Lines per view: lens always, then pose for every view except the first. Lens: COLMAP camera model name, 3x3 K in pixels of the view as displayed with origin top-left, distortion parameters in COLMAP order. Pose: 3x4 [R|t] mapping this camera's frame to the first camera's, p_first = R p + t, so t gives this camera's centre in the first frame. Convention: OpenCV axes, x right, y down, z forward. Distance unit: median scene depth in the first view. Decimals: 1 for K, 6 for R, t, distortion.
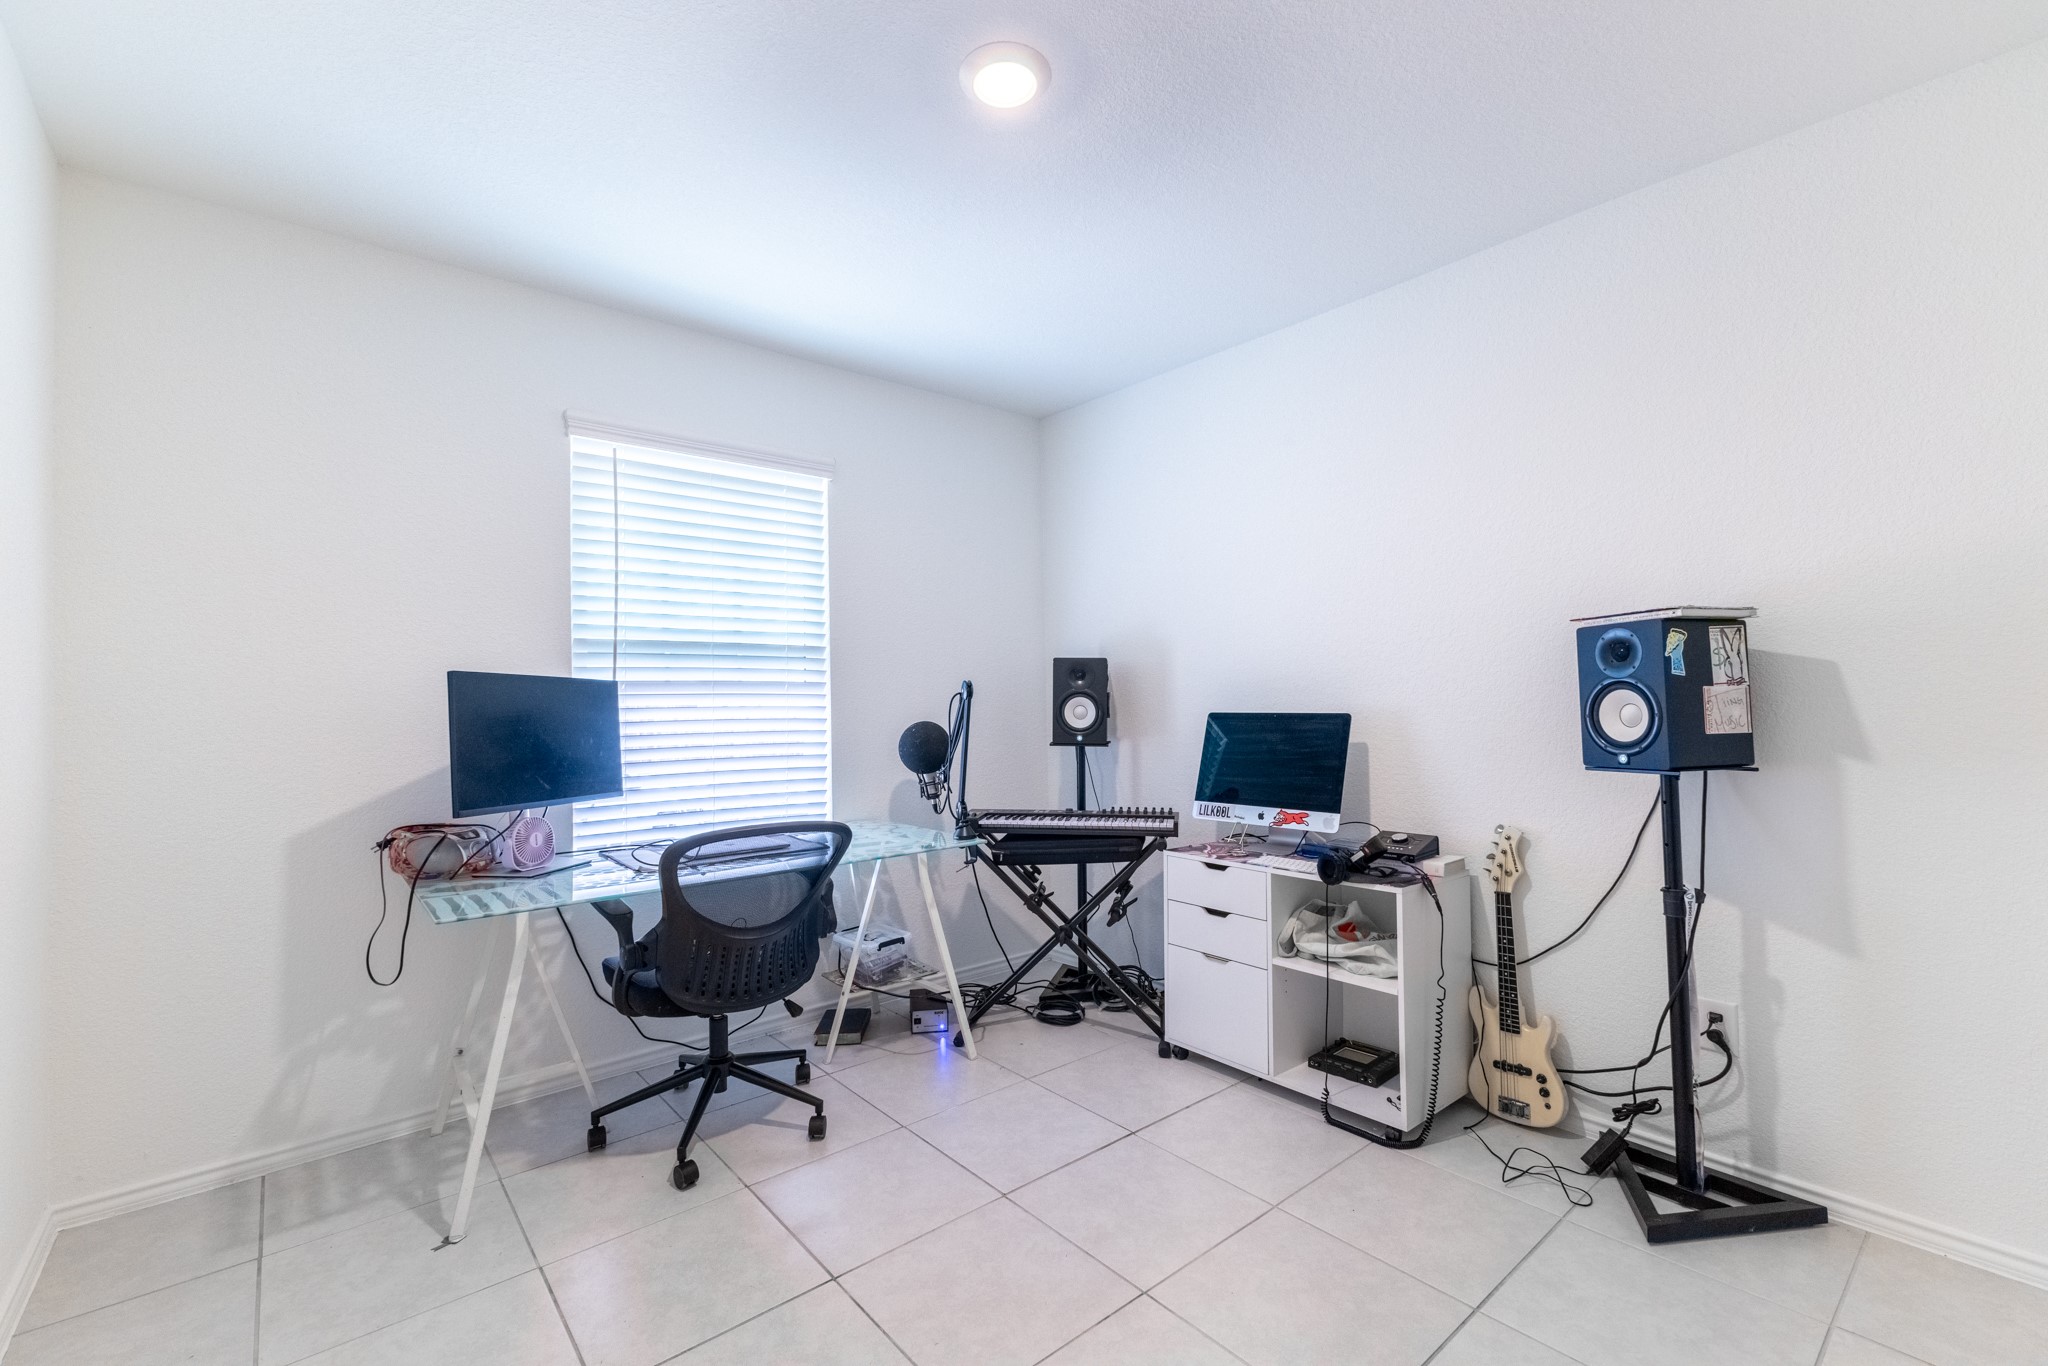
lens RADIAL K [[879.0, 0, 1030.0], [0, 879.0, 684.5], [0, 0, 1]] dist [0.012032, -0.003039]
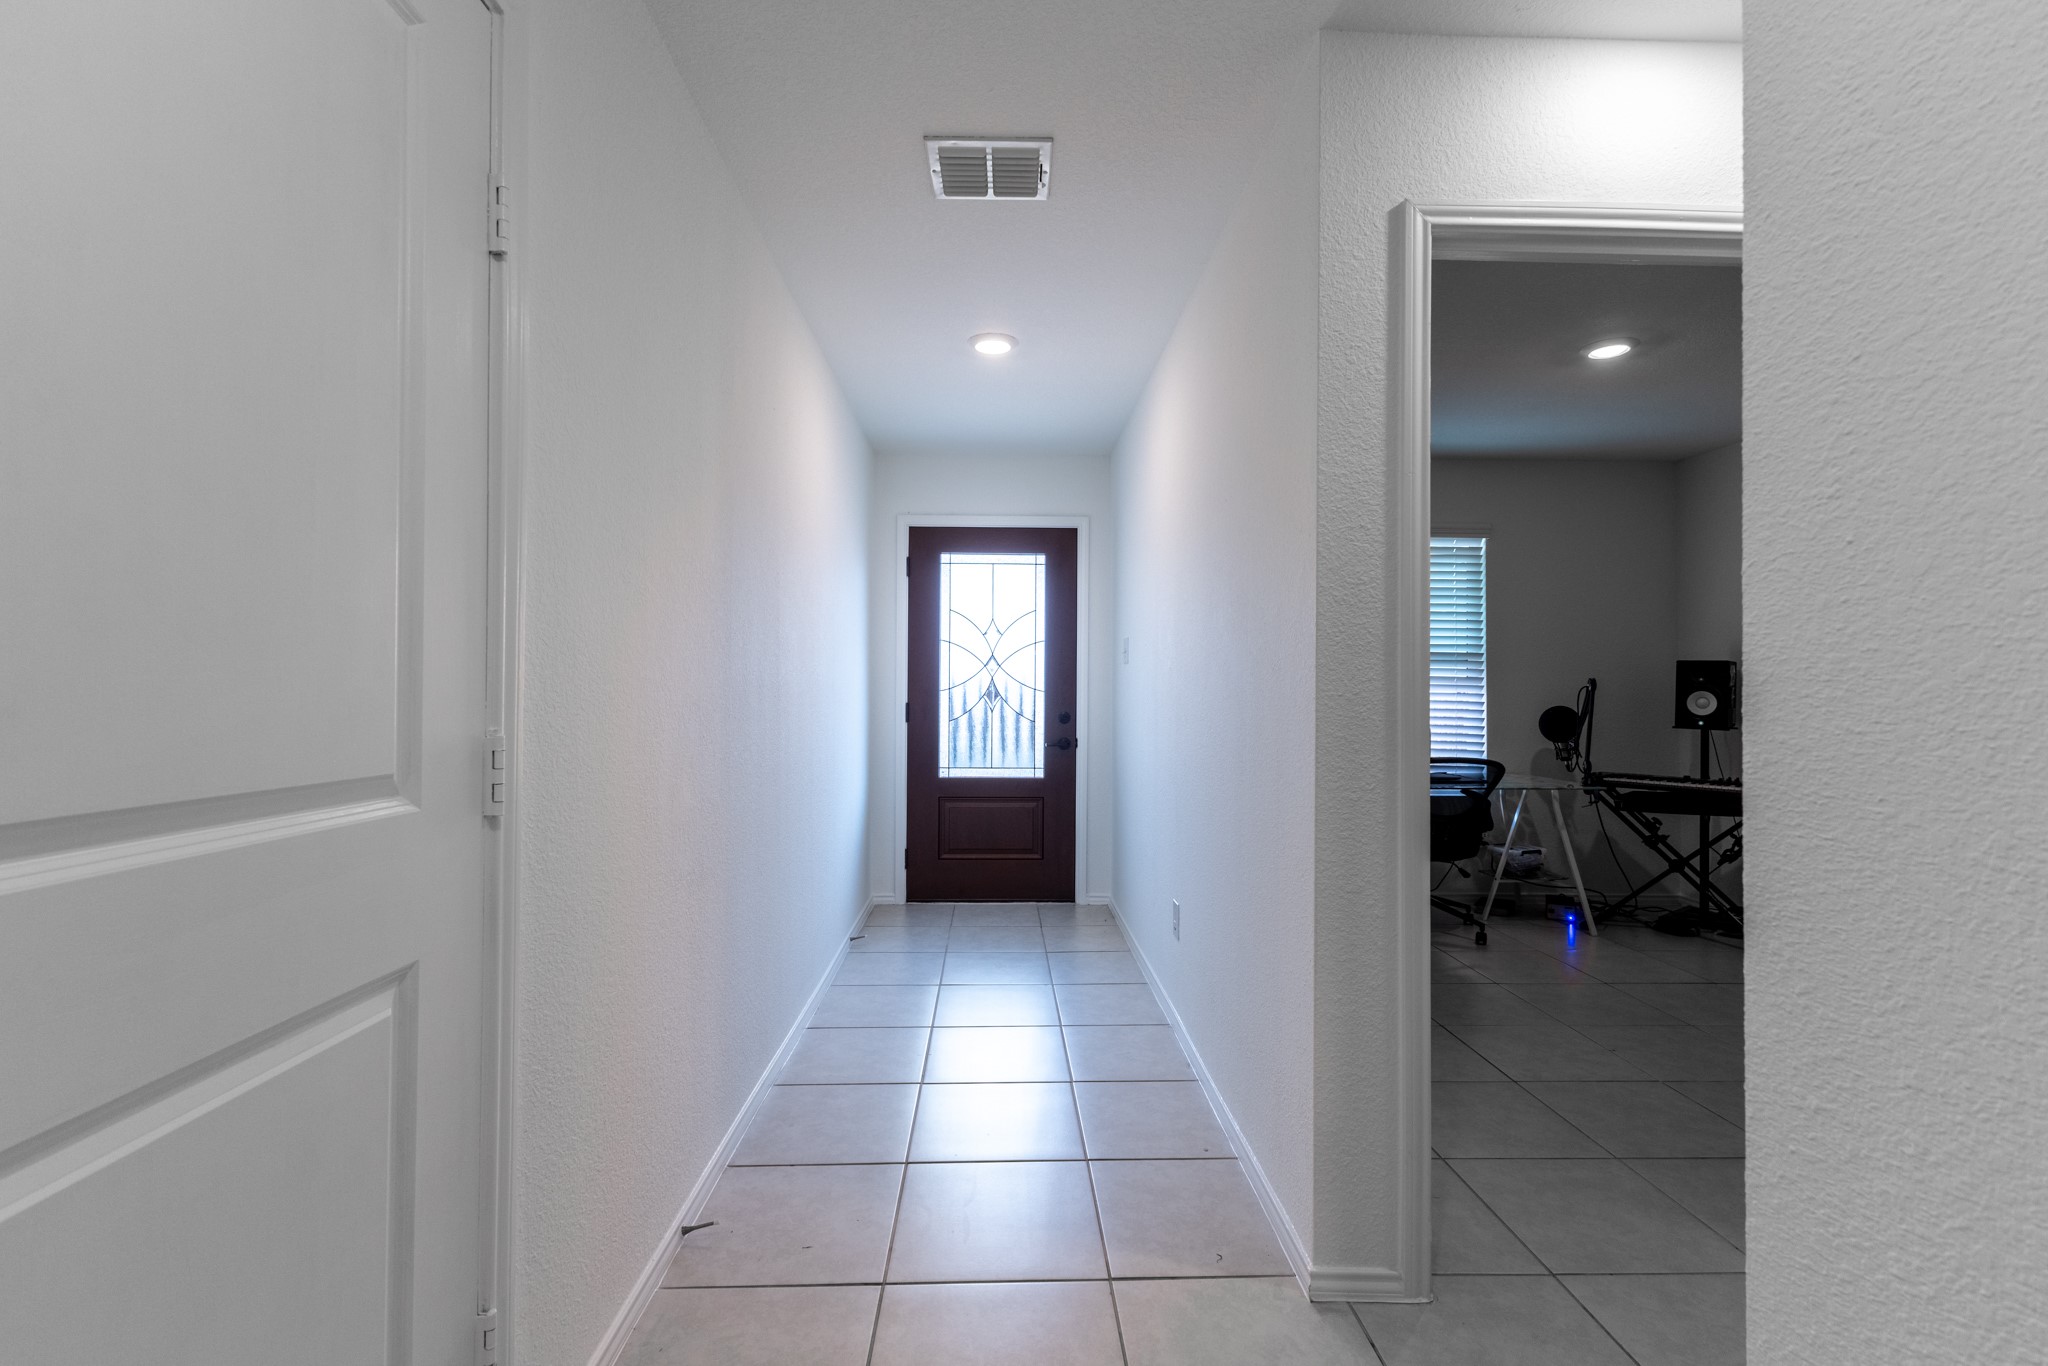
lens RADIAL K [[879.0, 0, 1031.4], [0, 879.0, 680.0], [0, 0, 1]] dist [0.012032, -0.003039]
pose [[0.779809, 0.011513, -0.625912, 0.106303], [-0.006026, 0.999923, 0.010885, -0.010069], [0.625989, -0.004717, 0.779818, -0.645437]]
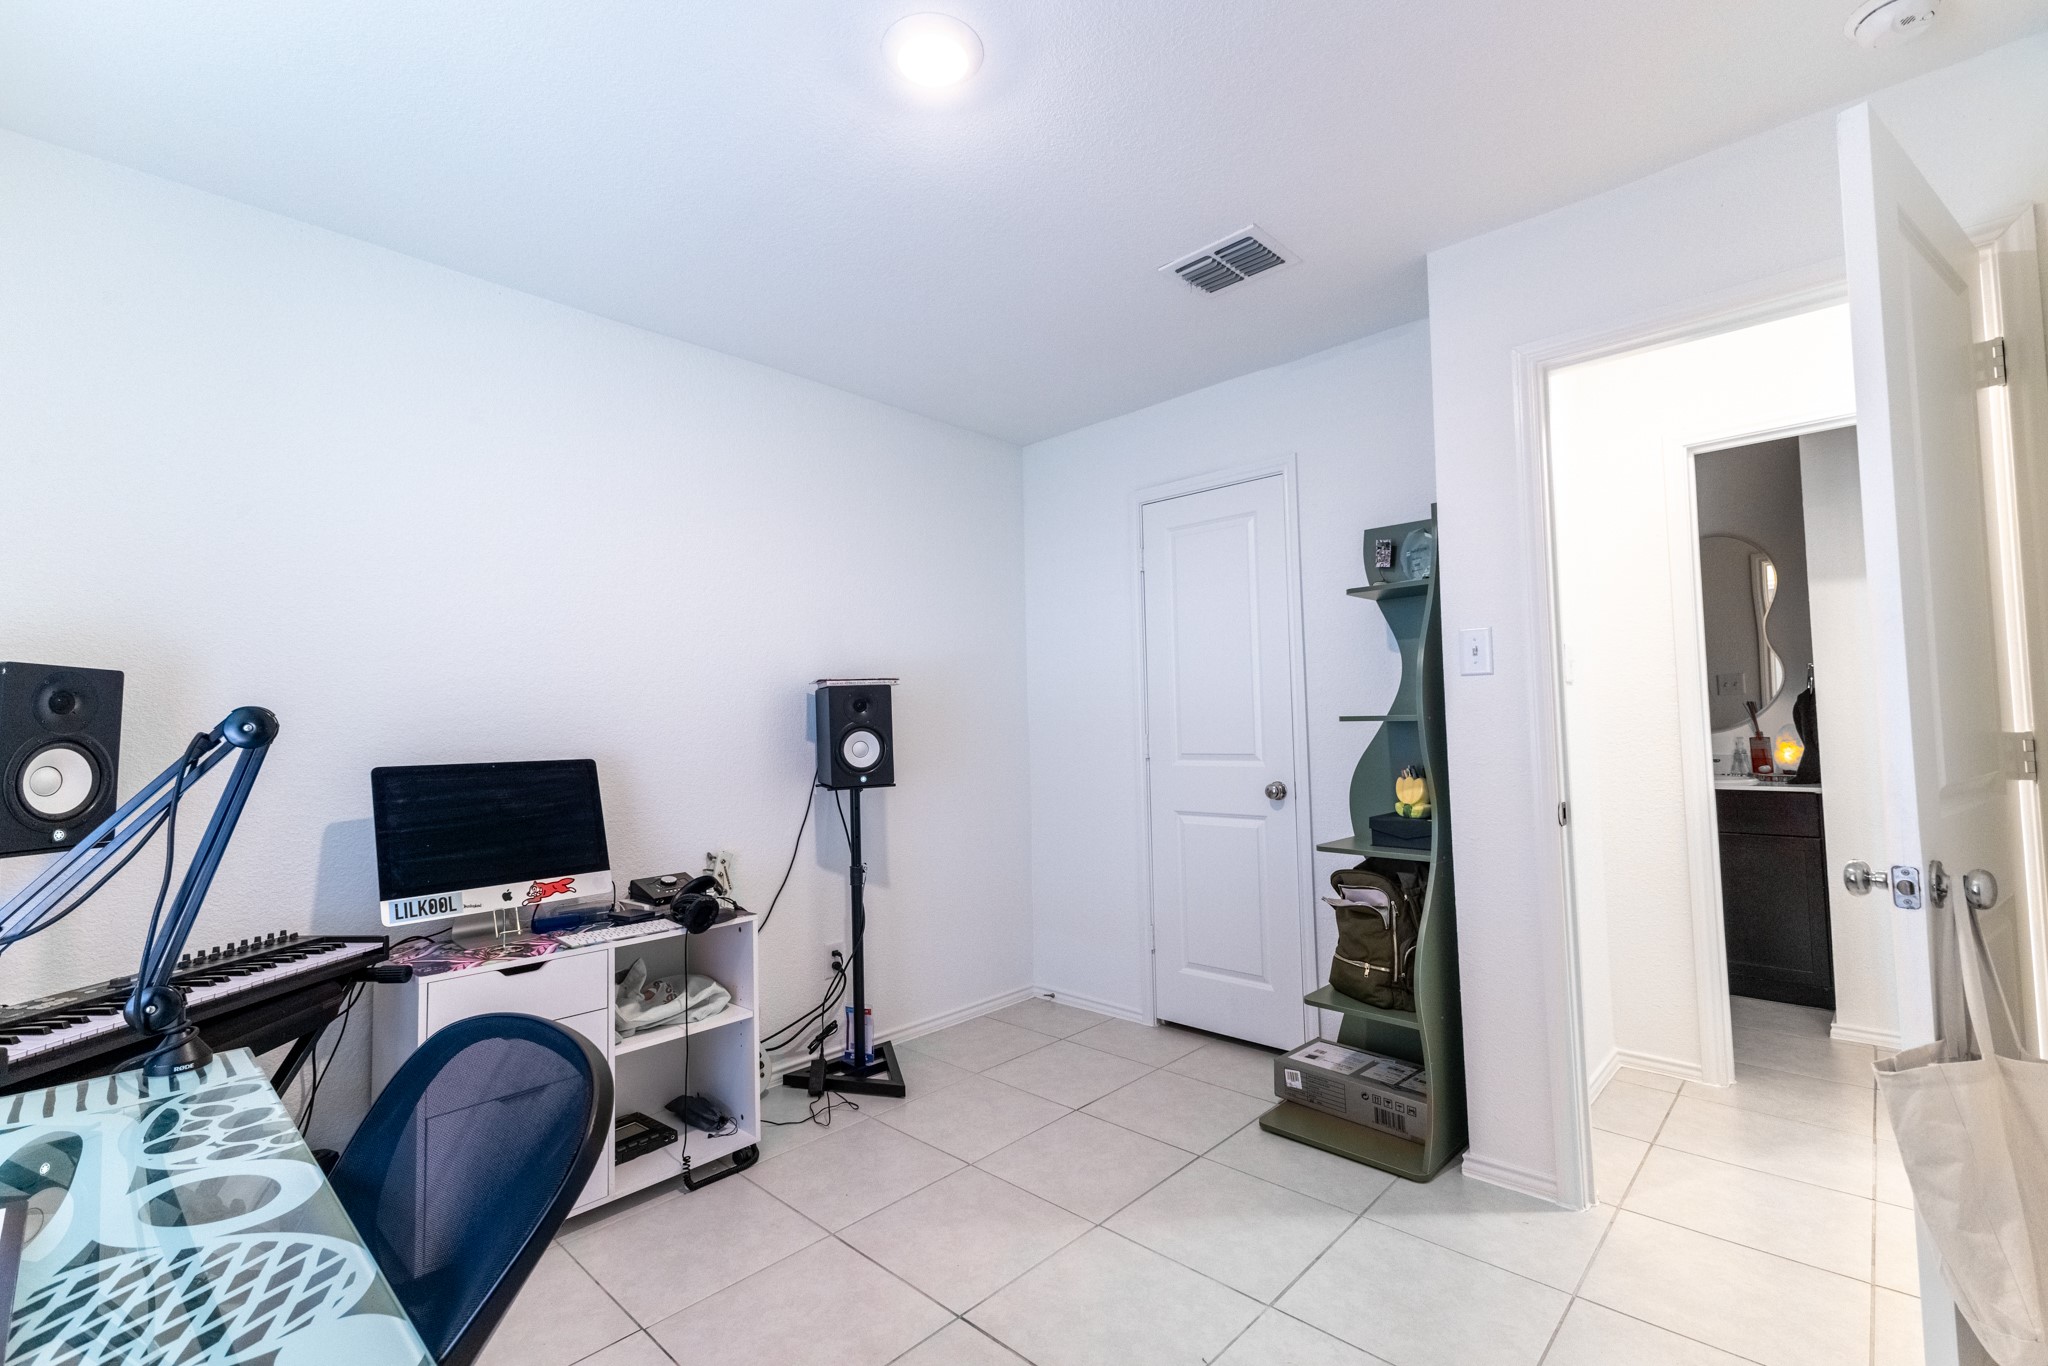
lens RADIAL K [[879.0, 0, 1029.0], [0, 879.0, 684.7], [0, 0, 1]] dist [0.012032, -0.003039]
pose [[-0.111288, 0.064721, 0.991678, -0.890570], [0.005844, 0.997902, -0.064472, 0.026148], [-0.993771, -0.001379, -0.111433, 0.986784]]
